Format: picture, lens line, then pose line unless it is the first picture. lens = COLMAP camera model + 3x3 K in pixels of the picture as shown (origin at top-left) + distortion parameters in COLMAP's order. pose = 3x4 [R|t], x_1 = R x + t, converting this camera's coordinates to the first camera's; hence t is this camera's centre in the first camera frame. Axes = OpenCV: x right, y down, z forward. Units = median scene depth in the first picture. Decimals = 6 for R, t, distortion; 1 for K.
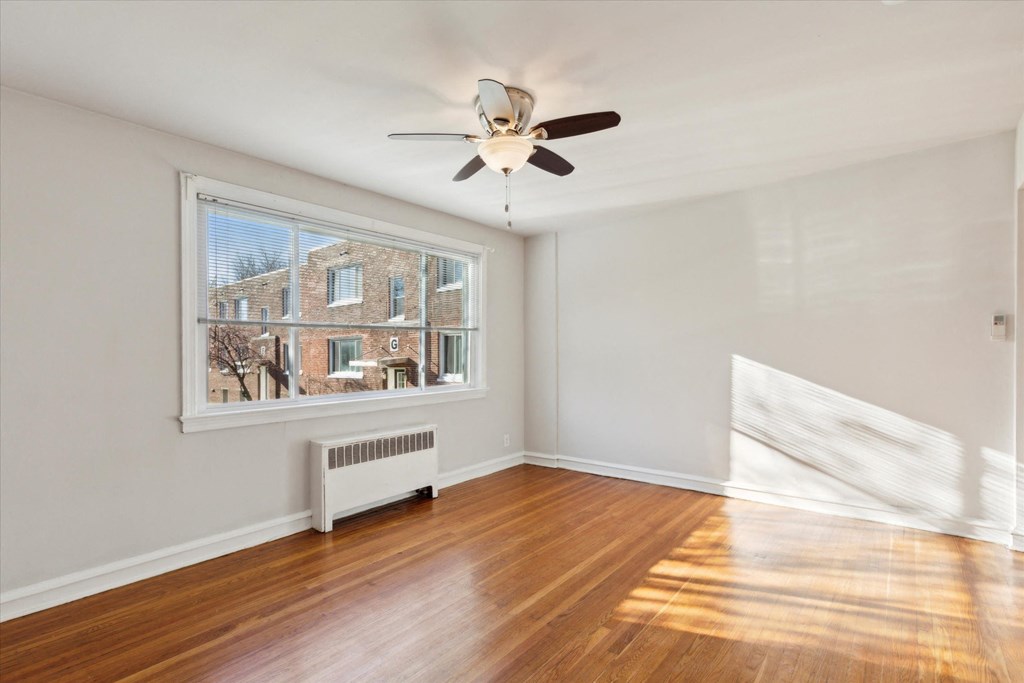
lens RADIAL K [[510.3, 0, 511.3], [0, 510.3, 348.8], [0, 0, 1]] dist [-0.000178, -0.000265]
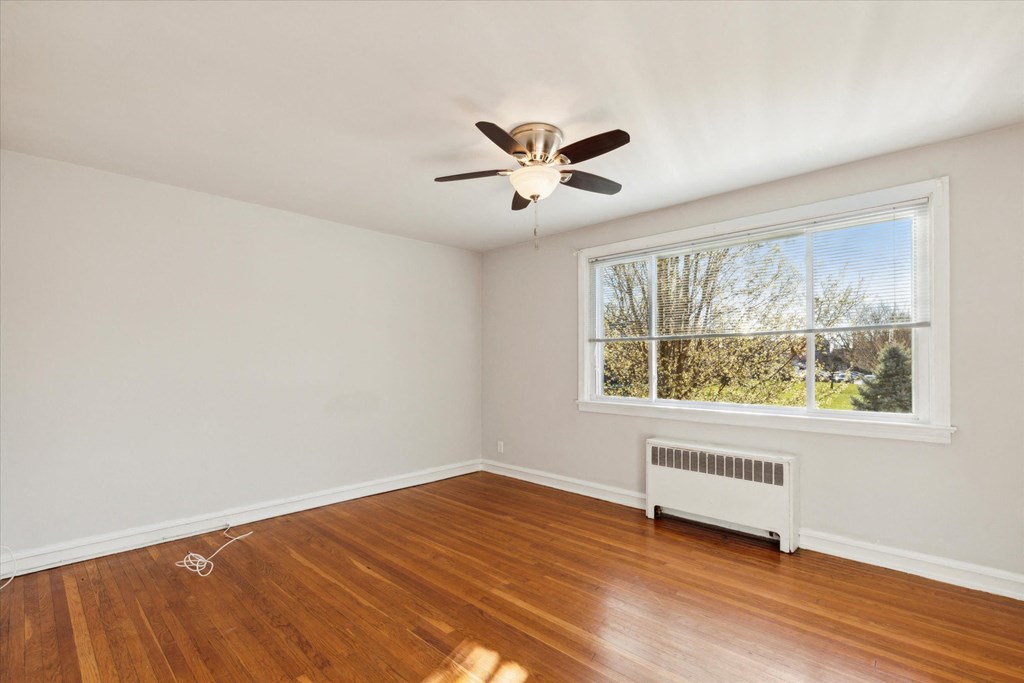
lens RADIAL K [[498.1, 0, 512.0], [0, 498.1, 341.5], [0, 0, 1]] dist [0.001218, -0.000095]
pose [[-0.147685, -0.023519, -0.988755, 0.788159], [0.011636, 0.999607, -0.025515, -0.013518], [0.988966, -0.015273, -0.147353, 0.846916]]
